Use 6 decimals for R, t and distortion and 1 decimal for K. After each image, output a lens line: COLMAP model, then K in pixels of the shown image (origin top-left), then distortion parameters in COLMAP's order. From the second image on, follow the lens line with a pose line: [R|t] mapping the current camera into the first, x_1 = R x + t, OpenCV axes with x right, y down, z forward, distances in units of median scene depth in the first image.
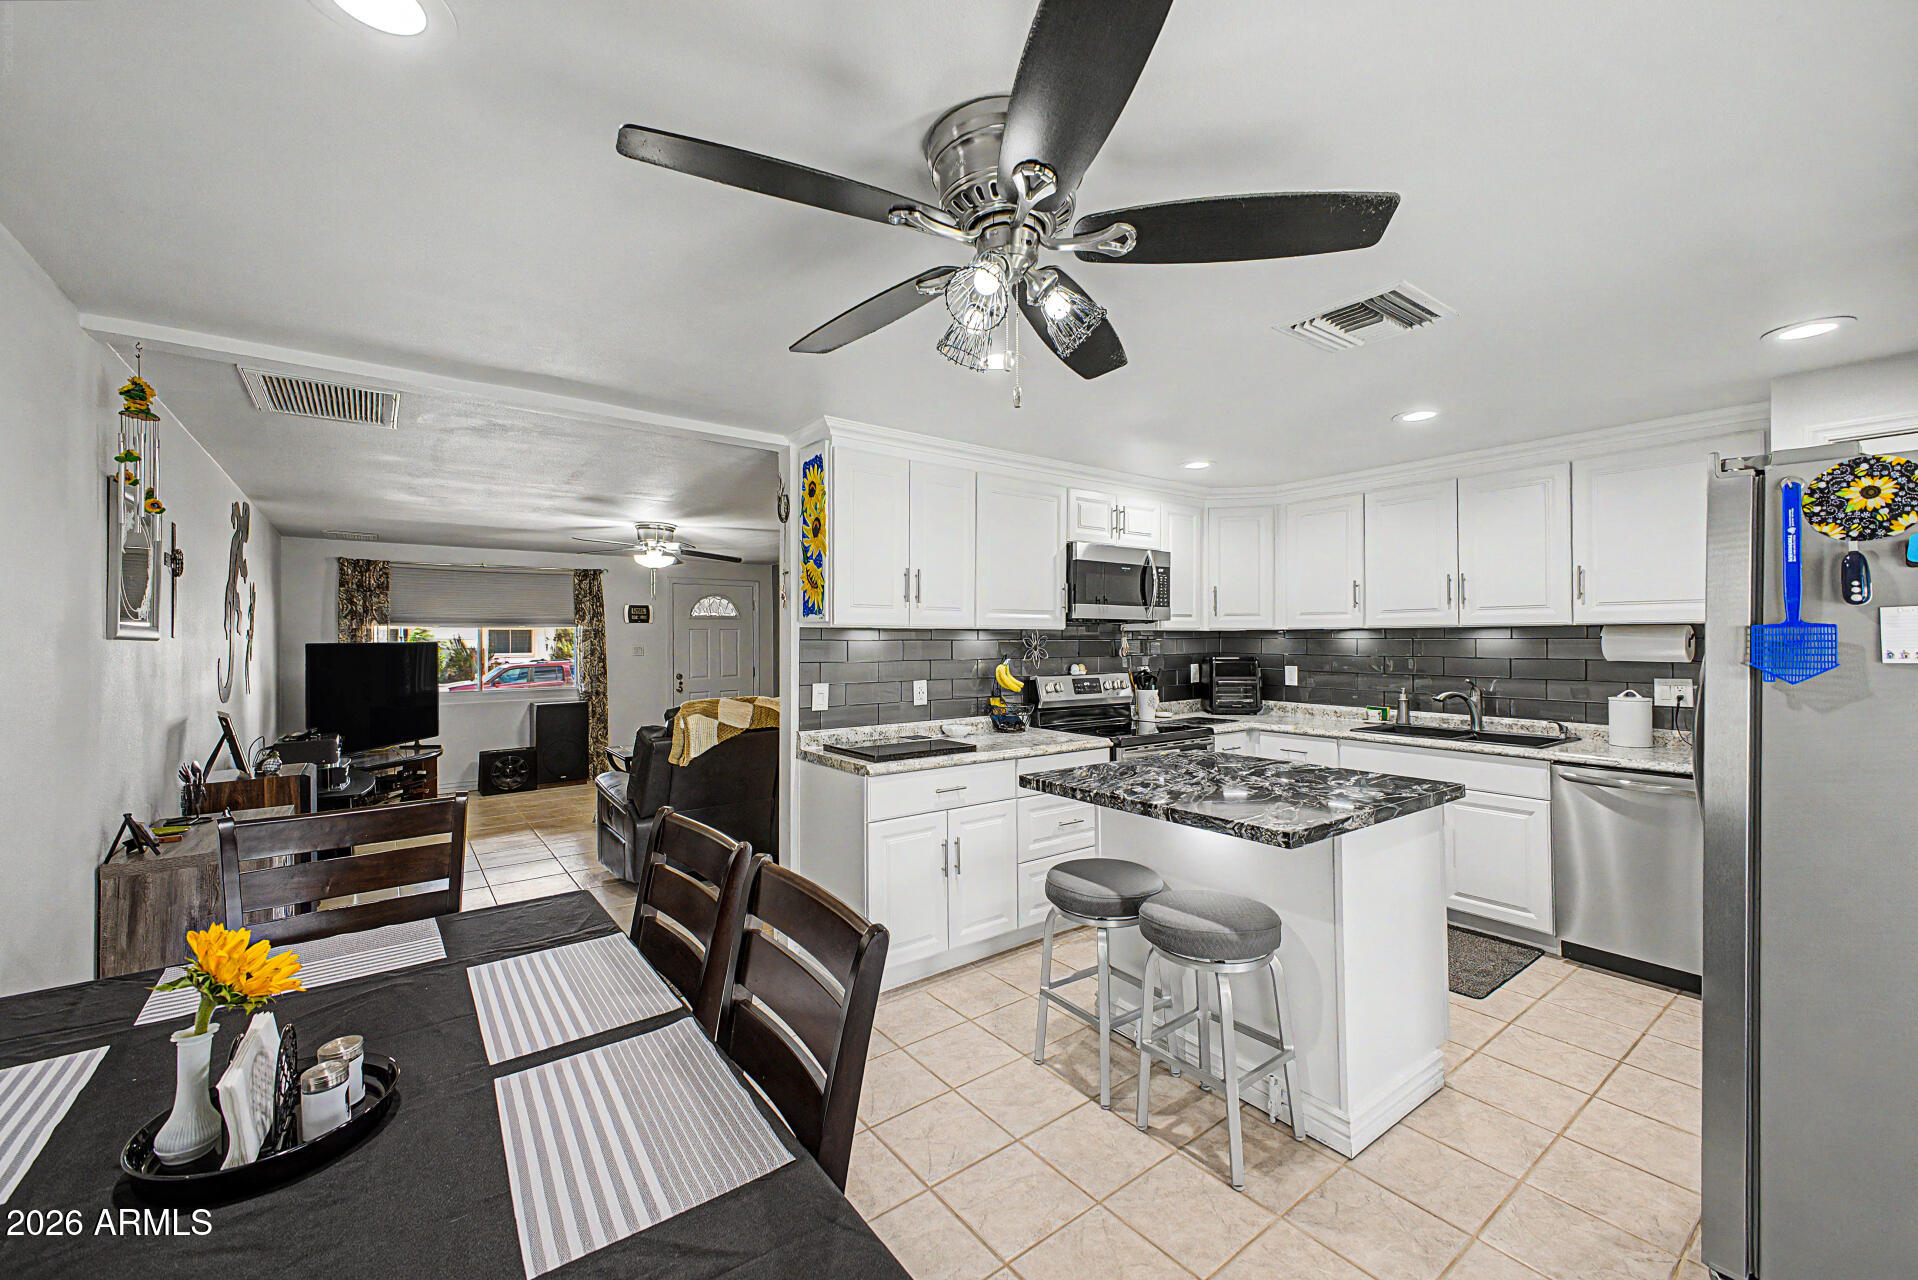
lens RADIAL K [[762.7, 0, 956.3], [0, 762.7, 635.5], [0, 0, 1]] dist [0.017222, -0.002337]
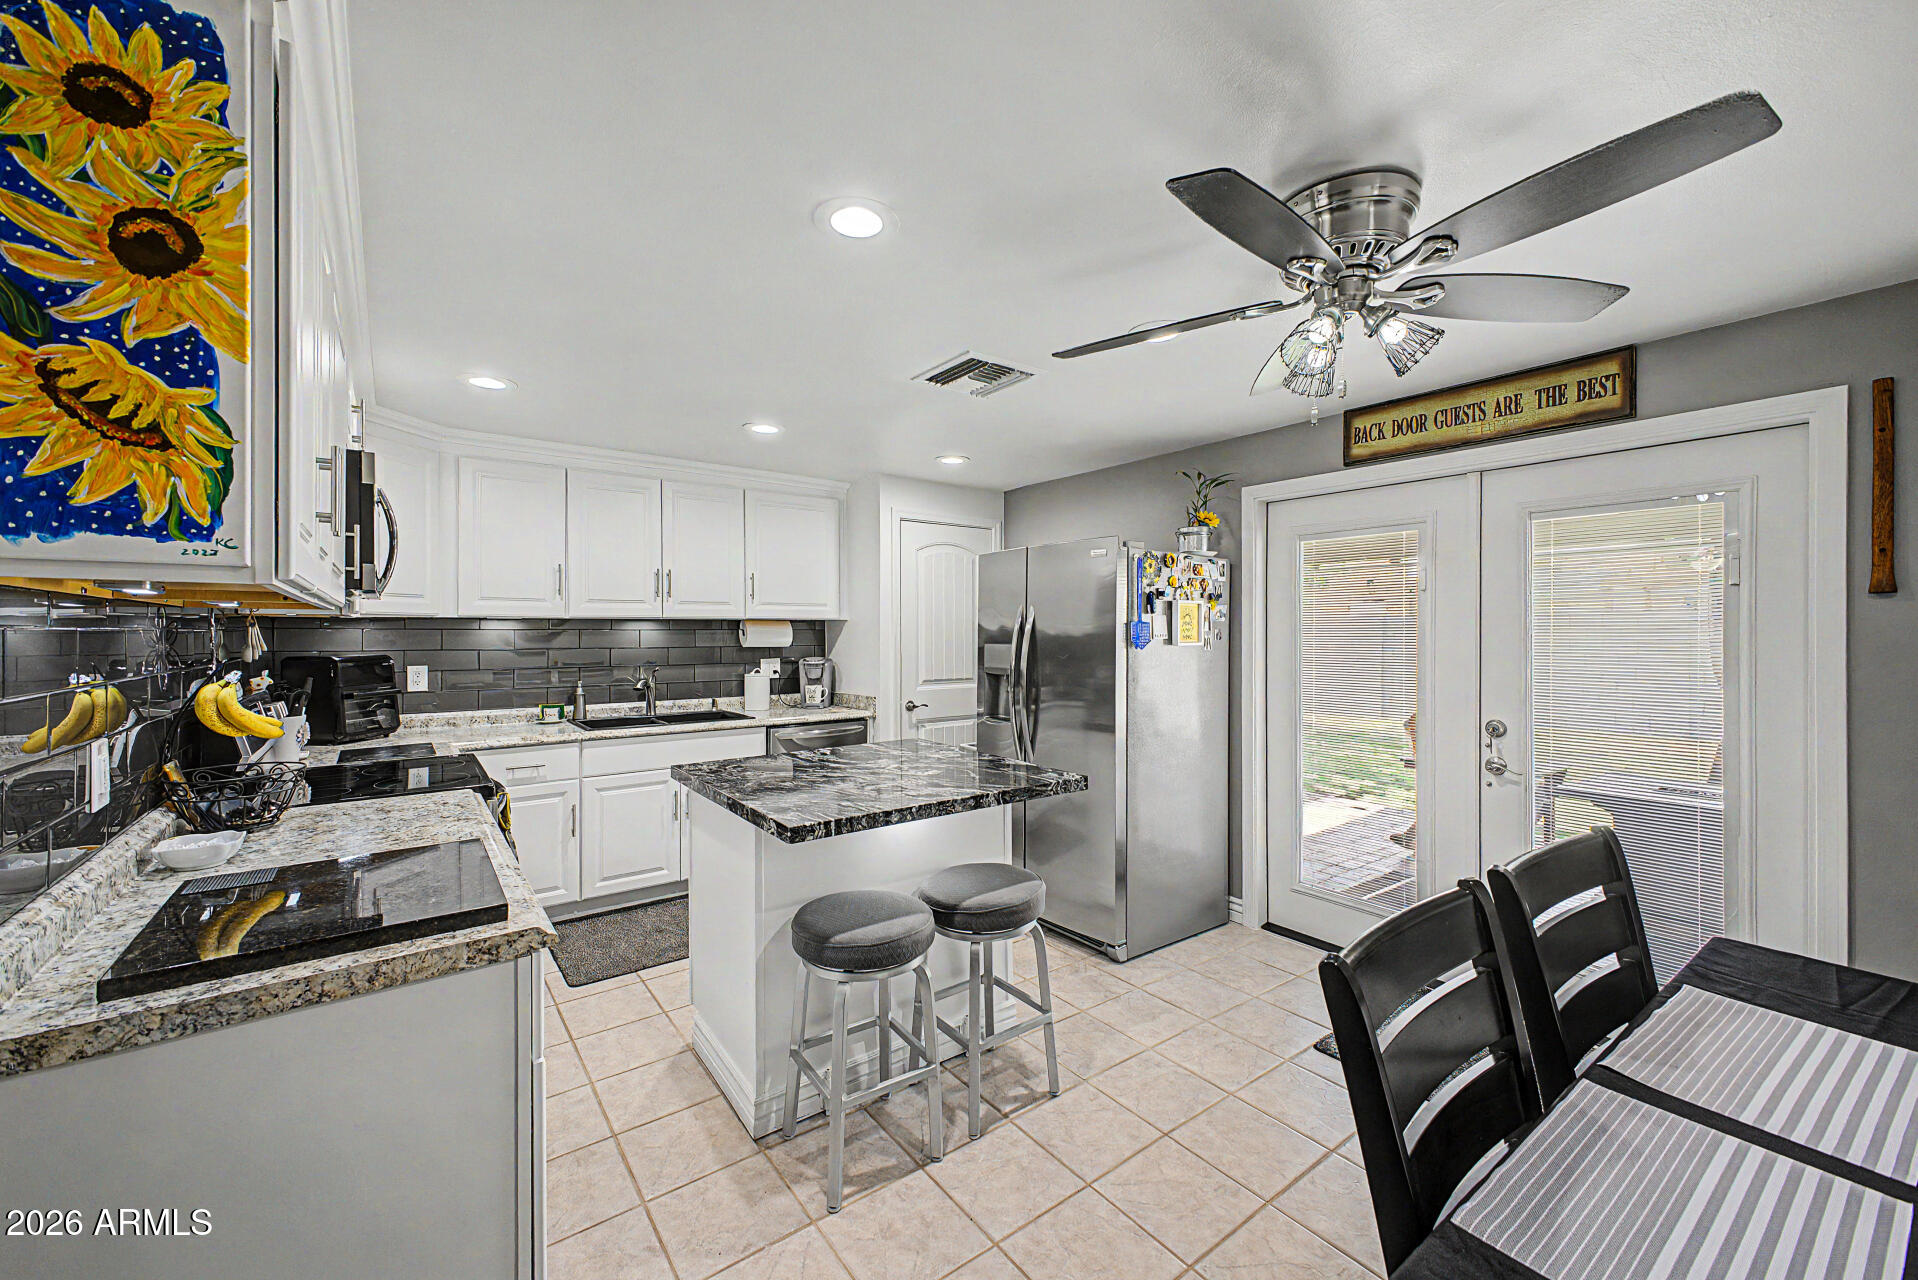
lens RADIAL K [[762.7, 0, 964.4], [0, 762.7, 634.2], [0, 0, 1]] dist [0.017222, -0.002337]
pose [[-0.003331, -0.001373, 0.999994, -0.420327], [-0.004904, 0.999987, 0.001357, 0.007077], [-0.999982, -0.004899, -0.003338, 0.597067]]
